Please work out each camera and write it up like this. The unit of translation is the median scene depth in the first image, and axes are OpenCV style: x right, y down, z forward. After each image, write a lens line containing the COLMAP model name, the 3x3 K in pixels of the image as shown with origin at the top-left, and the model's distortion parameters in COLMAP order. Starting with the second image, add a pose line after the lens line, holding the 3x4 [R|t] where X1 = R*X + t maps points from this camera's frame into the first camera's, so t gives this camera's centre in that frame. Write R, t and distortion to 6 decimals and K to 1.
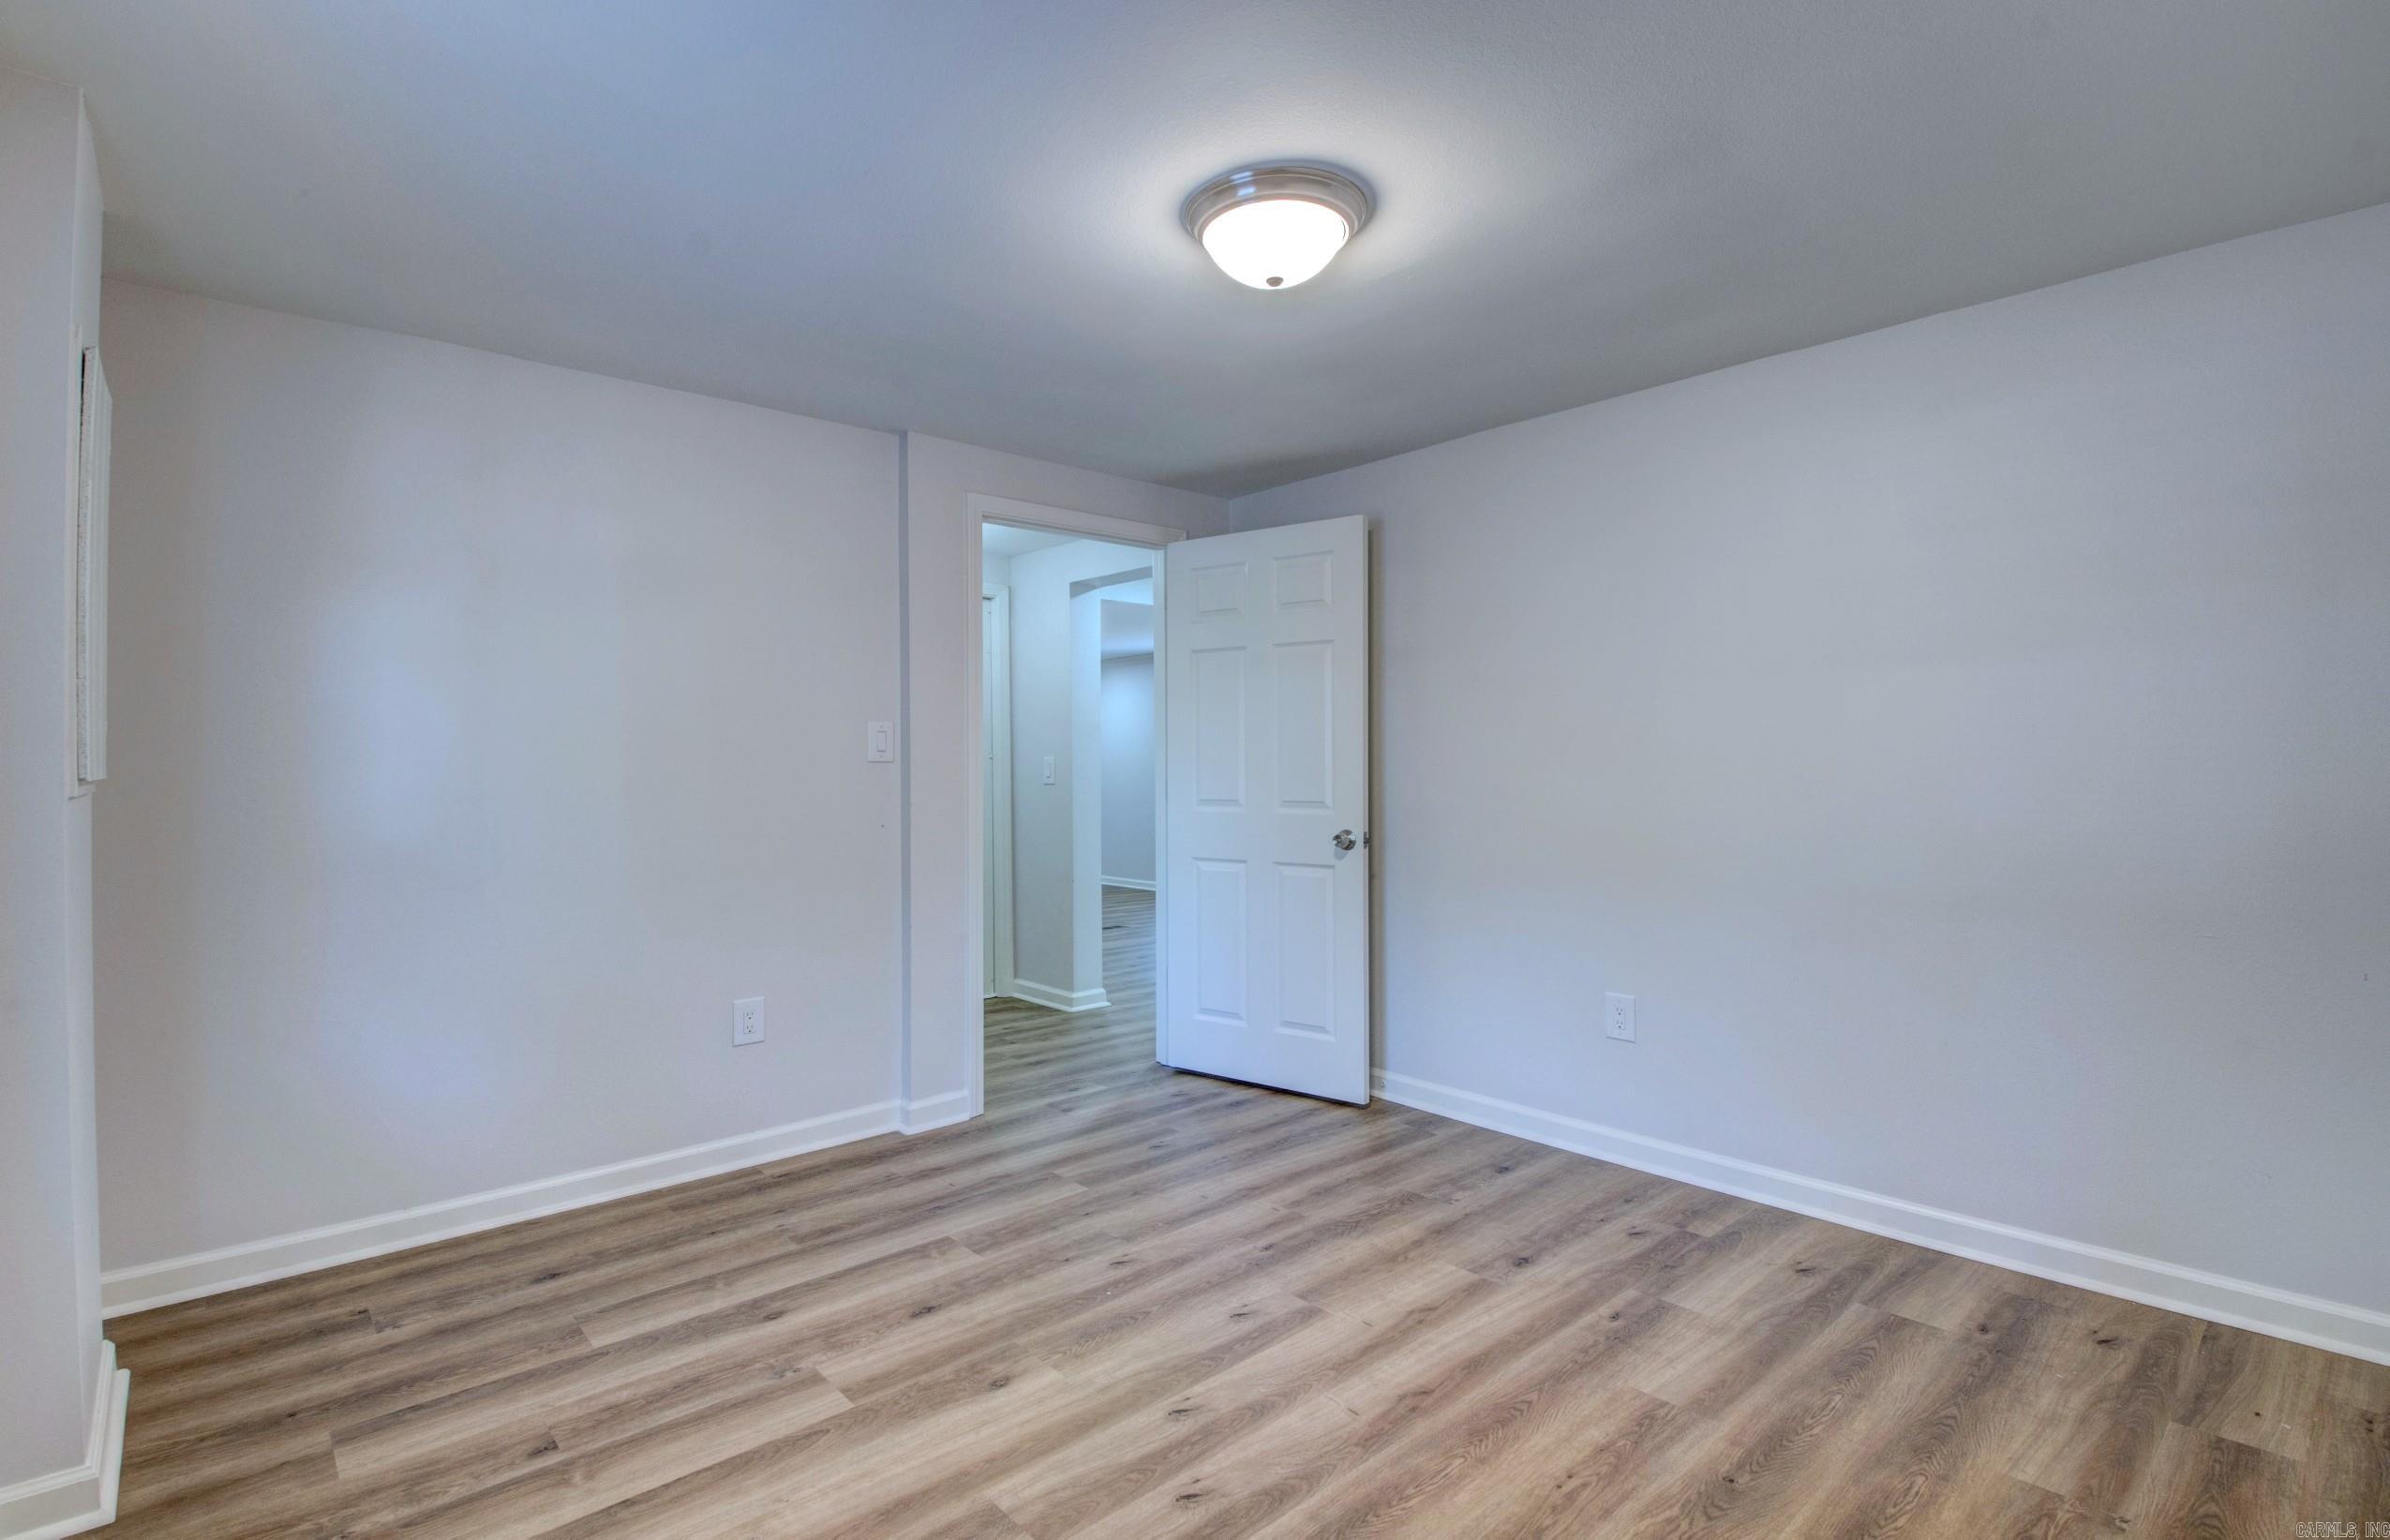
lens RADIAL K [[1131.2, 0, 1190.2], [0, 1131.2, 752.1], [0, 0, 1]] dist [0.019656, -0.030054]
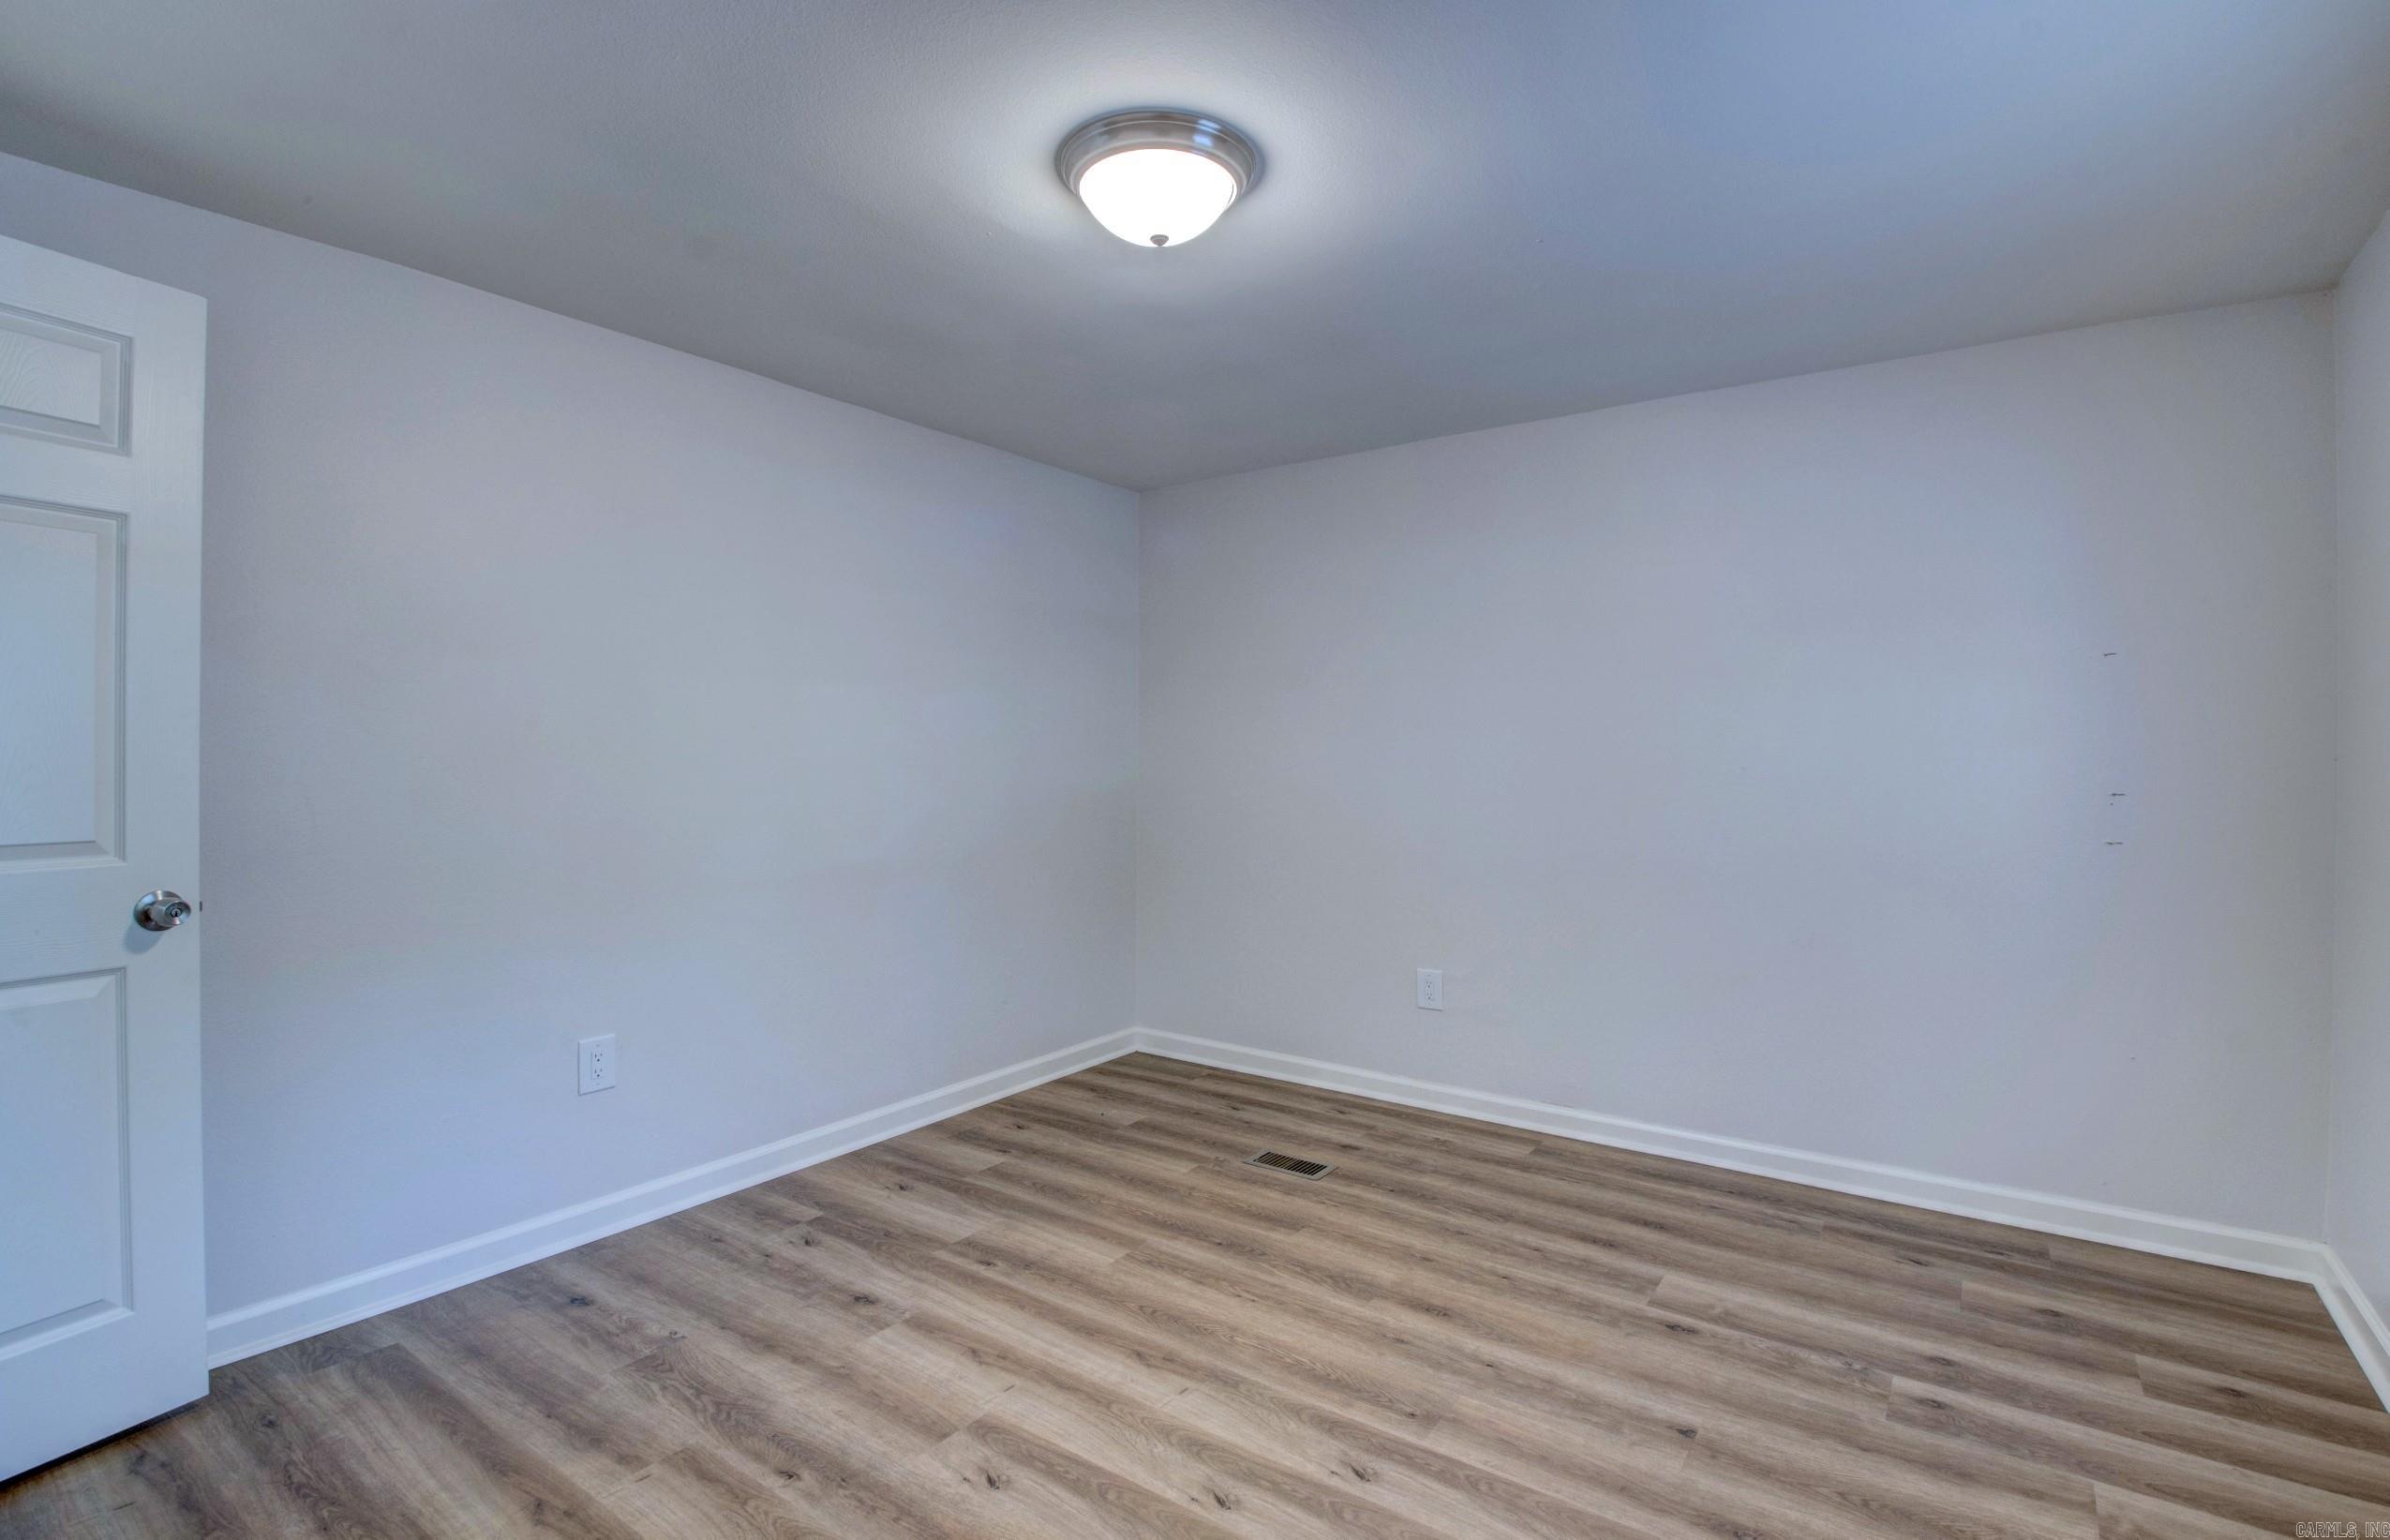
lens RADIAL K [[1112.3, 0, 1189.8], [0, 1112.3, 757.6], [0, 0, 1]] dist [0.019605, -0.028615]
pose [[-0.218688, 0.002045, 0.975793, -0.769560], [-0.012537, 0.999909, -0.004905, 0.007064], [-0.975714, -0.013307, -0.218642, 1.105060]]
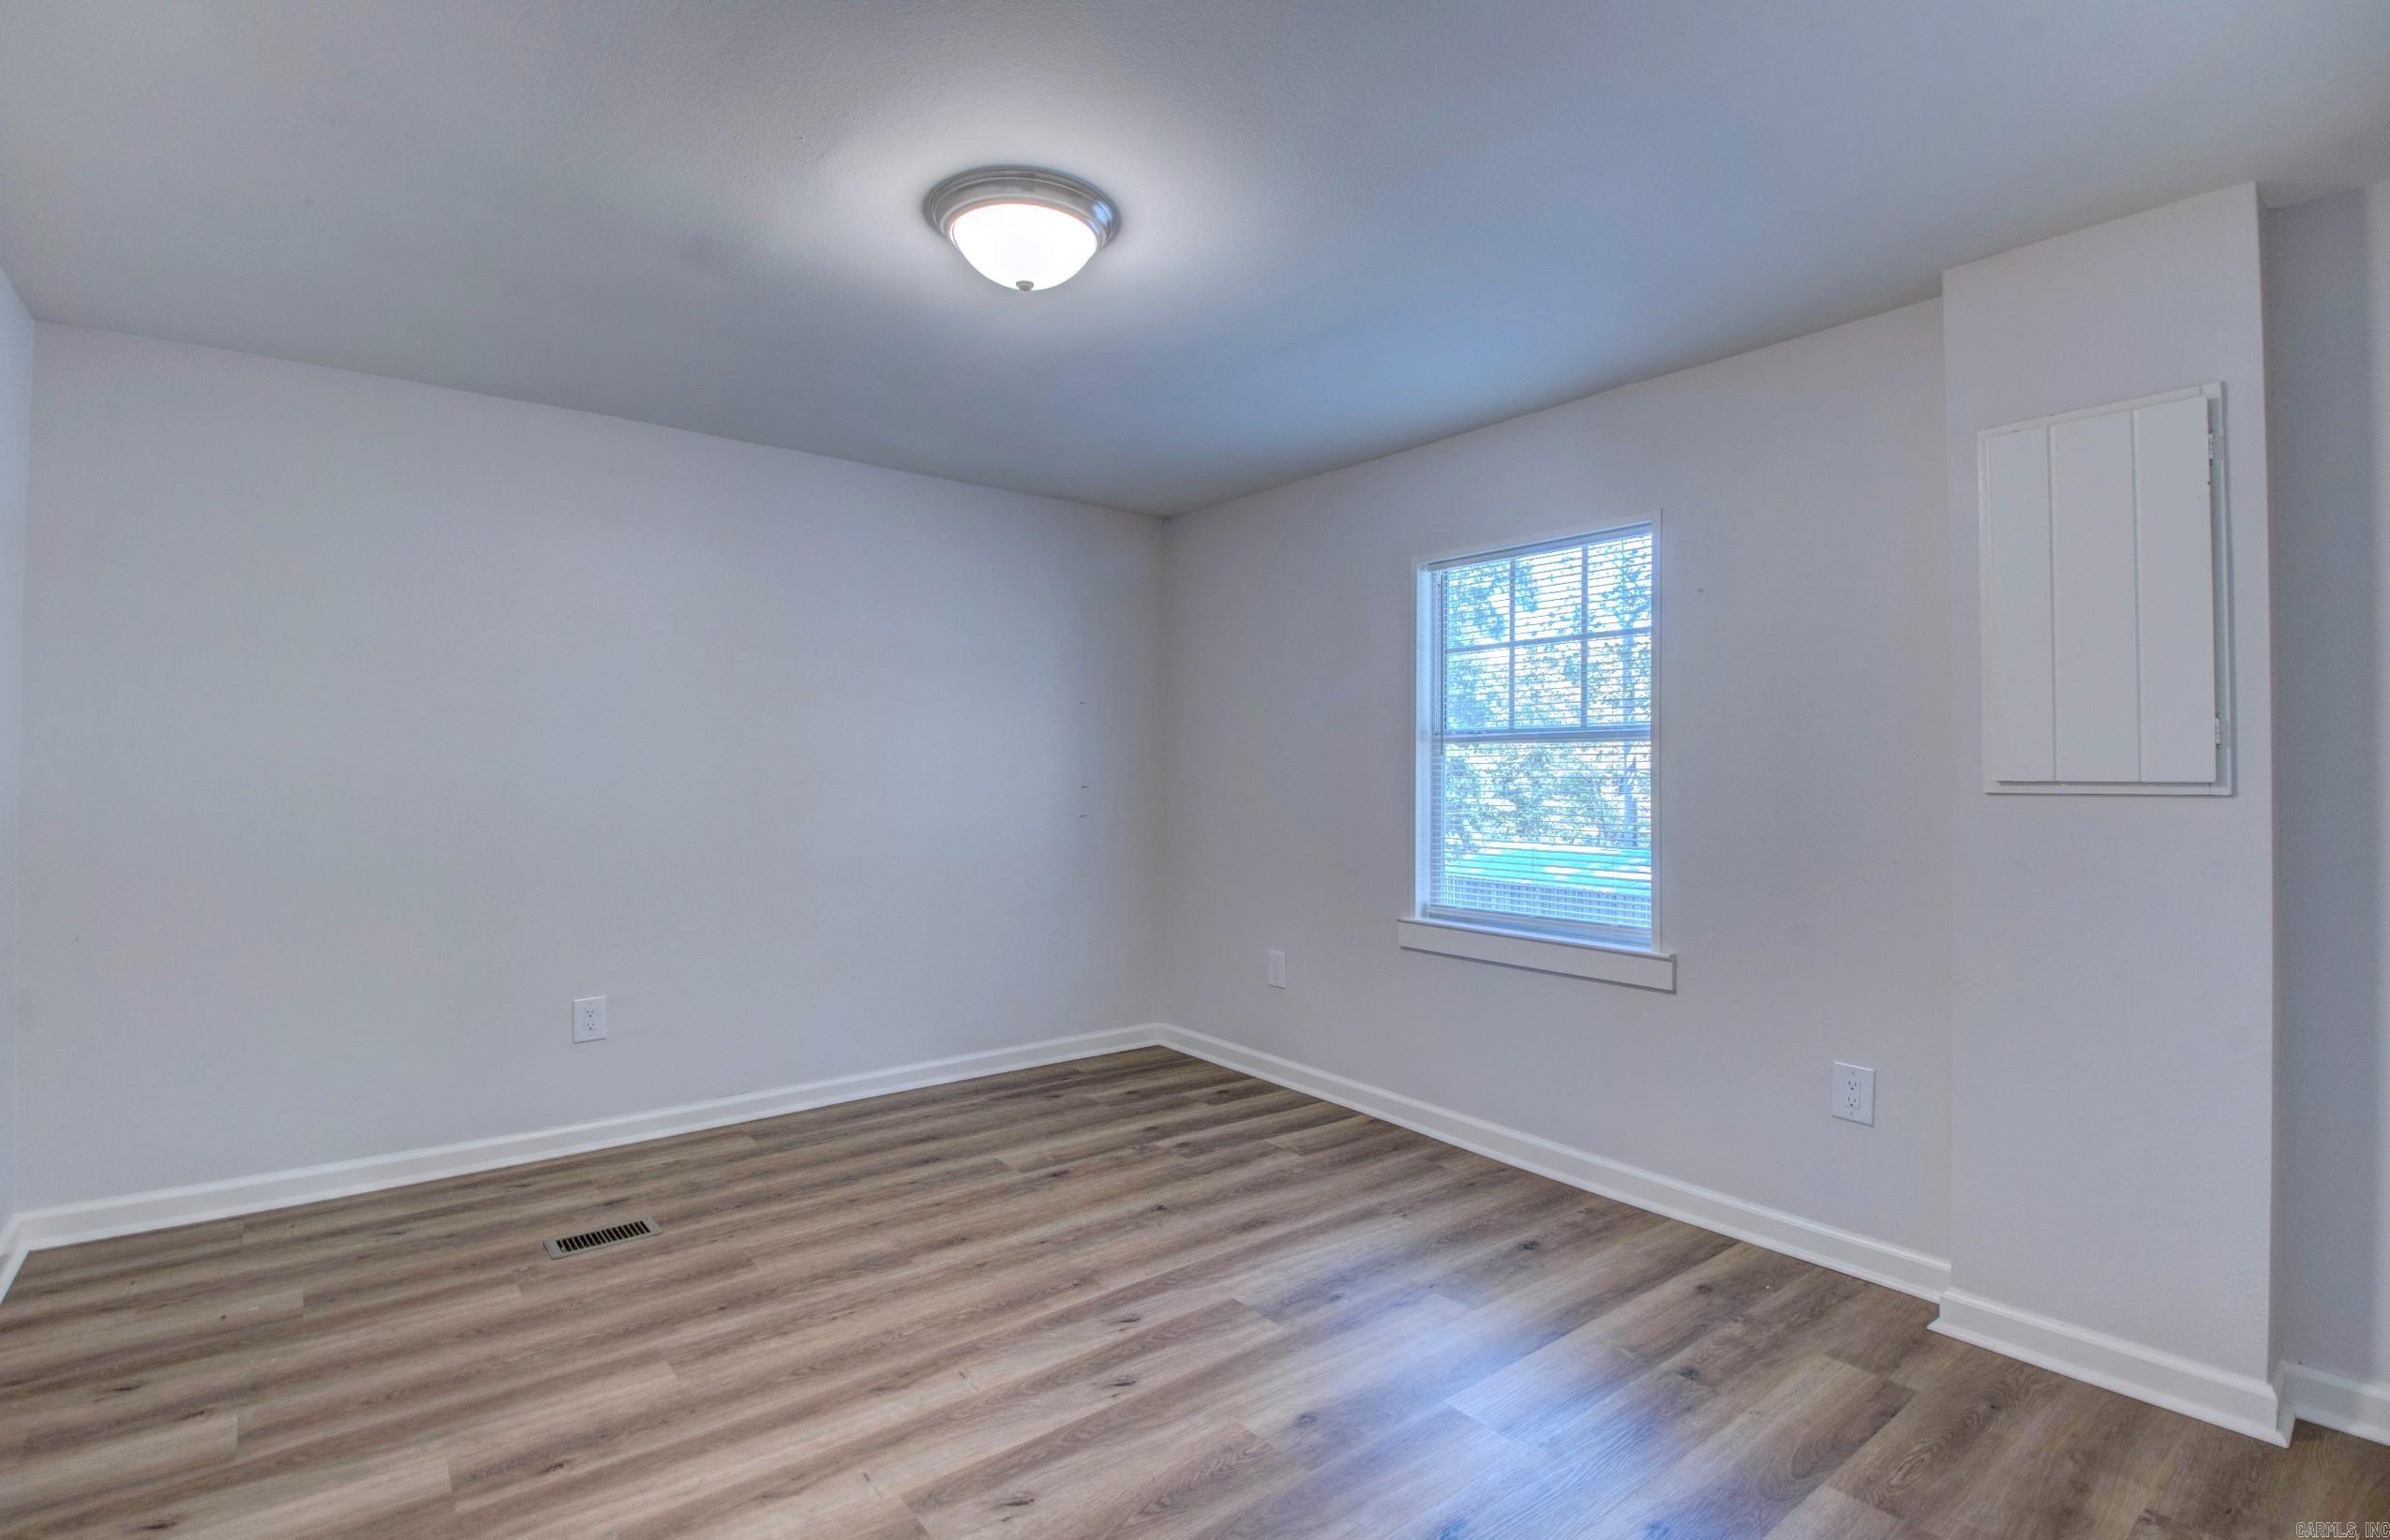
lens RADIAL K [[1112.3, 0, 1189.8], [0, 1112.3, 757.6], [0, 0, 1]] dist [0.019605, -0.028615]
pose [[-0.998321, 0.001442, 0.057913, -0.118135], [0.000354, 0.999823, -0.018790, 0.018540], [-0.057930, -0.018738, -0.998145, 1.845955]]
